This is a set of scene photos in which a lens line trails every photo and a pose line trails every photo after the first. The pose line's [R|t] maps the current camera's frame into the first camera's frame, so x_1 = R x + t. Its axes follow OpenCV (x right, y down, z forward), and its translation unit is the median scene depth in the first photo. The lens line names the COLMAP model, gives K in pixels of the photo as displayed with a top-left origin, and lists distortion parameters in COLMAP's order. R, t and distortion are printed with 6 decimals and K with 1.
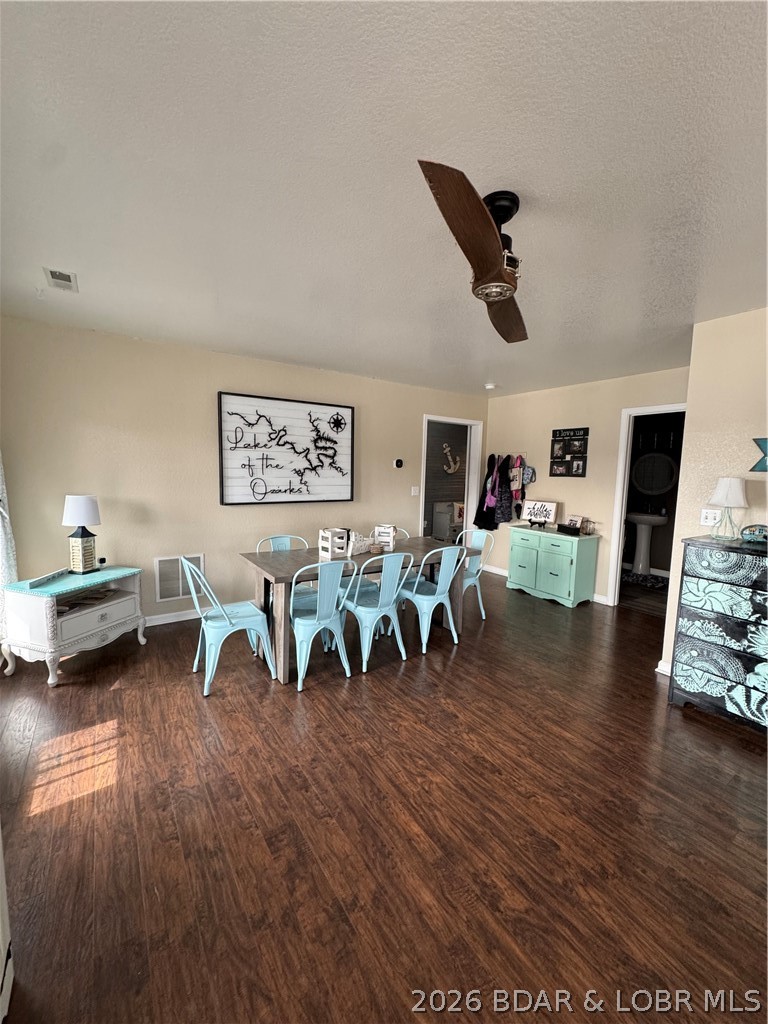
lens RADIAL K [[411.7, 0, 384.1], [0, 411.7, 512.8], [0, 0, 1]] dist [0.000820, 0.000452]
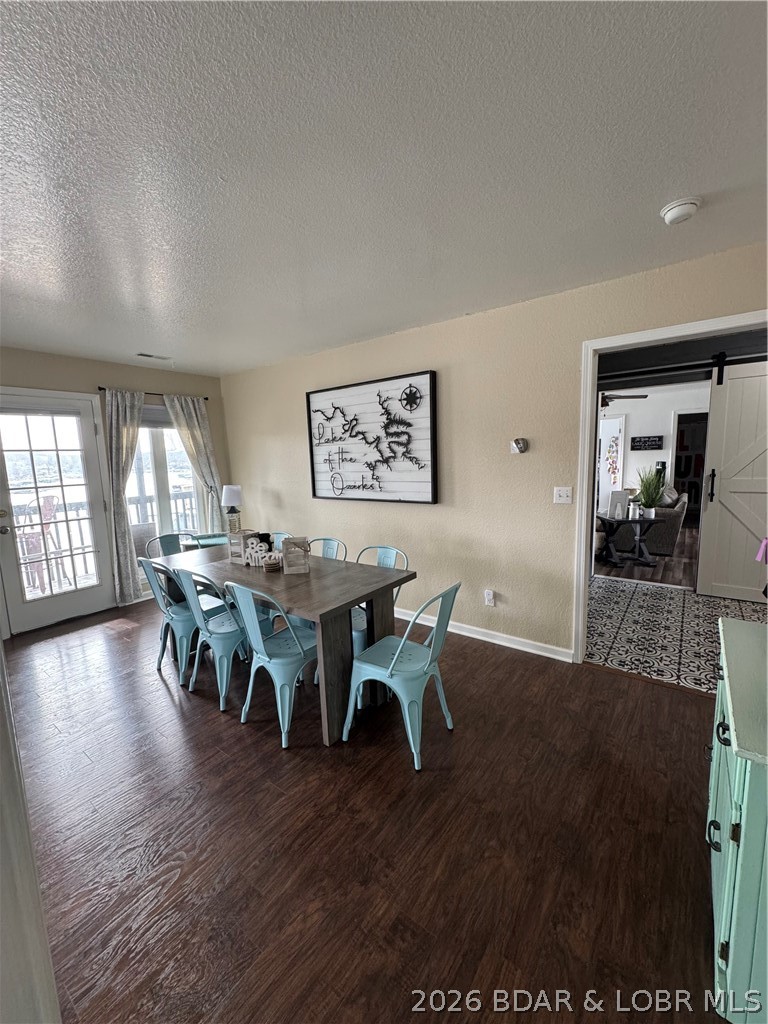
lens RADIAL K [[411.7, 0, 385.6], [0, 411.7, 511.7], [0, 0, 1]] dist [0.000820, 0.000452]
pose [[0.305782, 0.096577, -0.947191, 0.605308], [-0.064492, 0.994658, 0.080597, -0.071863], [0.949915, 0.036441, 0.310377, 0.741671]]
